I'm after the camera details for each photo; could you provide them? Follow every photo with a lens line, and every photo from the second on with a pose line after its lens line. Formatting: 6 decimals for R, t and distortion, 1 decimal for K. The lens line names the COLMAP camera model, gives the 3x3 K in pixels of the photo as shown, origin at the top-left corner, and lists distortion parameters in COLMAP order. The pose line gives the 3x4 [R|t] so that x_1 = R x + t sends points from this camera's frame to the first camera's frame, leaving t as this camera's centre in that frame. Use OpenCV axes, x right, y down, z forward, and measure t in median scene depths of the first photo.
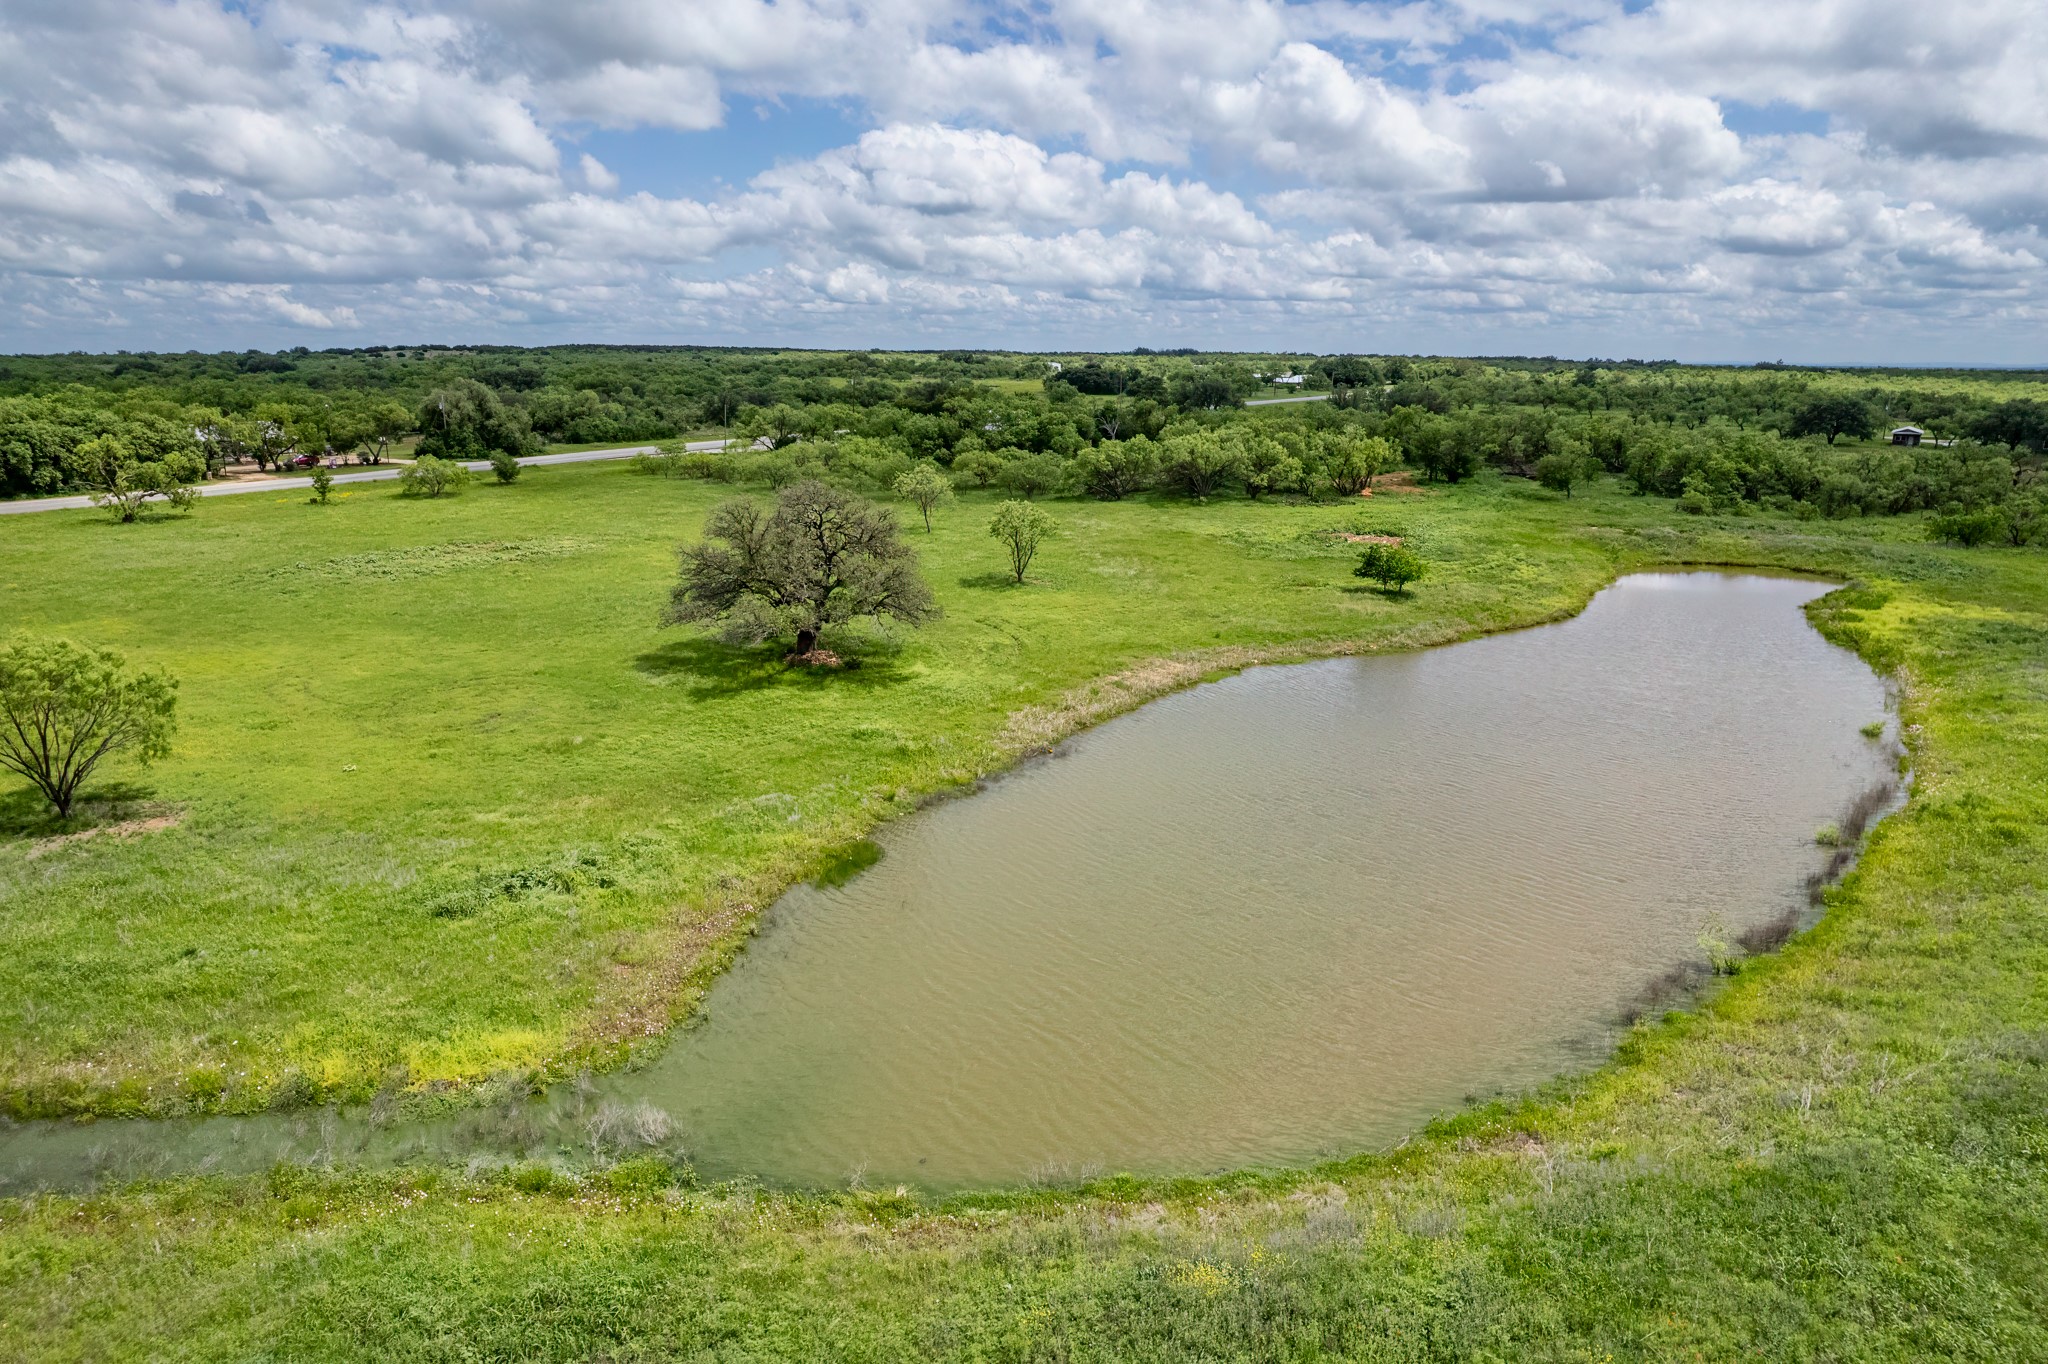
lens RADIAL K [[1339.3, 0, 1028.0], [0, 1339.3, 703.2], [0, 0, 1]] dist [-0.075725, 0.064008]
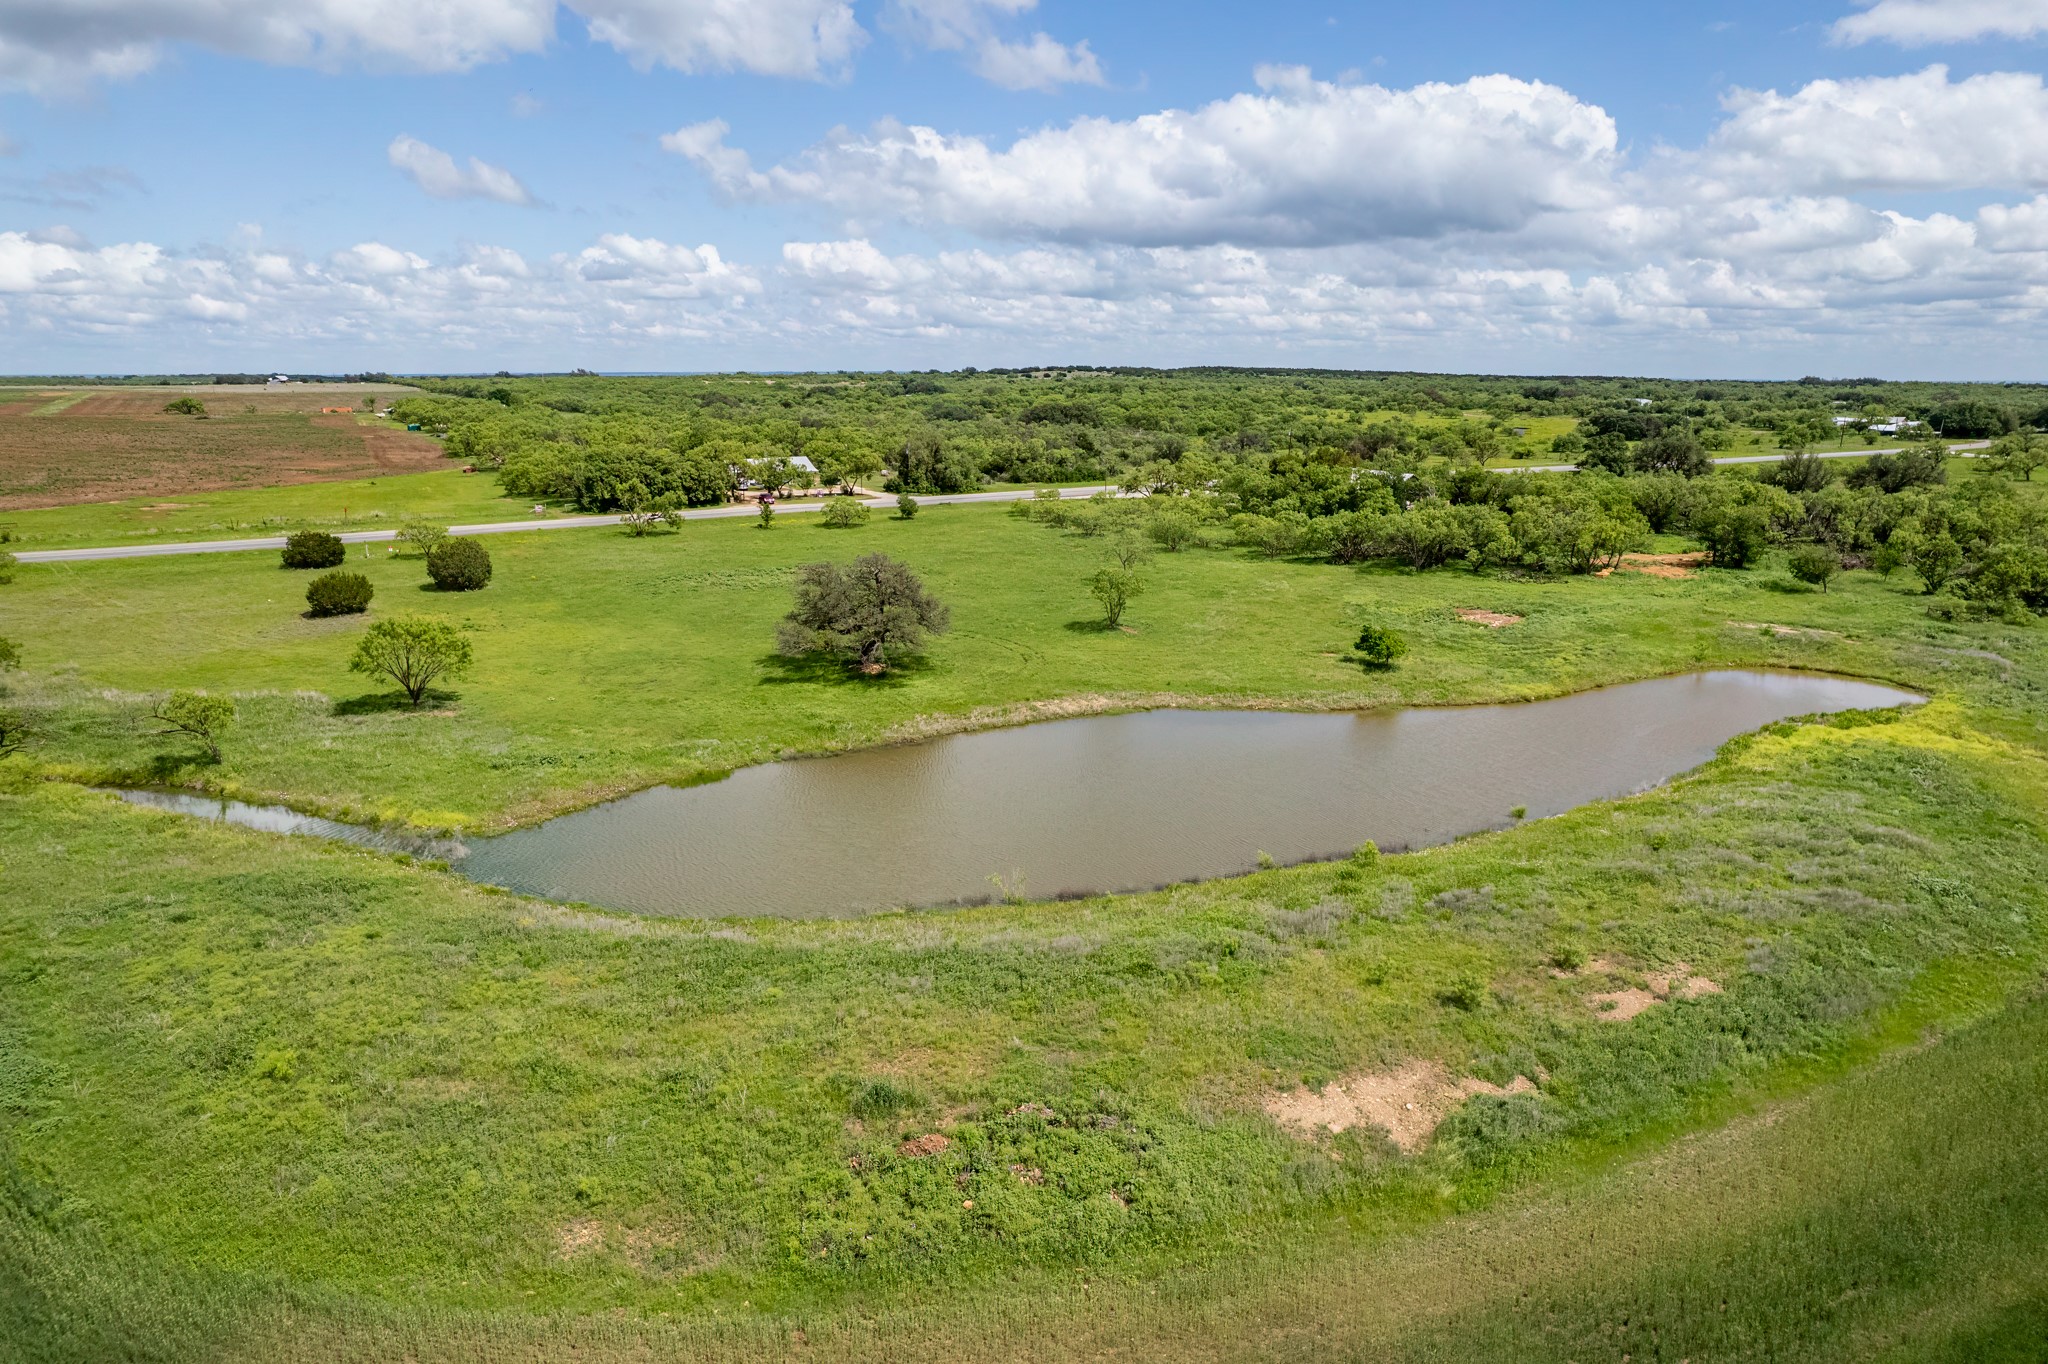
lens RADIAL K [[1339.3, 0, 1028.0], [0, 1339.3, 703.2], [0, 0, 1]] dist [-0.075725, 0.064008]
pose [[0.888912, 0.113346, -0.443833, 0.317777], [-0.118408, 0.992830, 0.016400, -0.018514], [0.442509, 0.037975, 0.895960, -0.130134]]
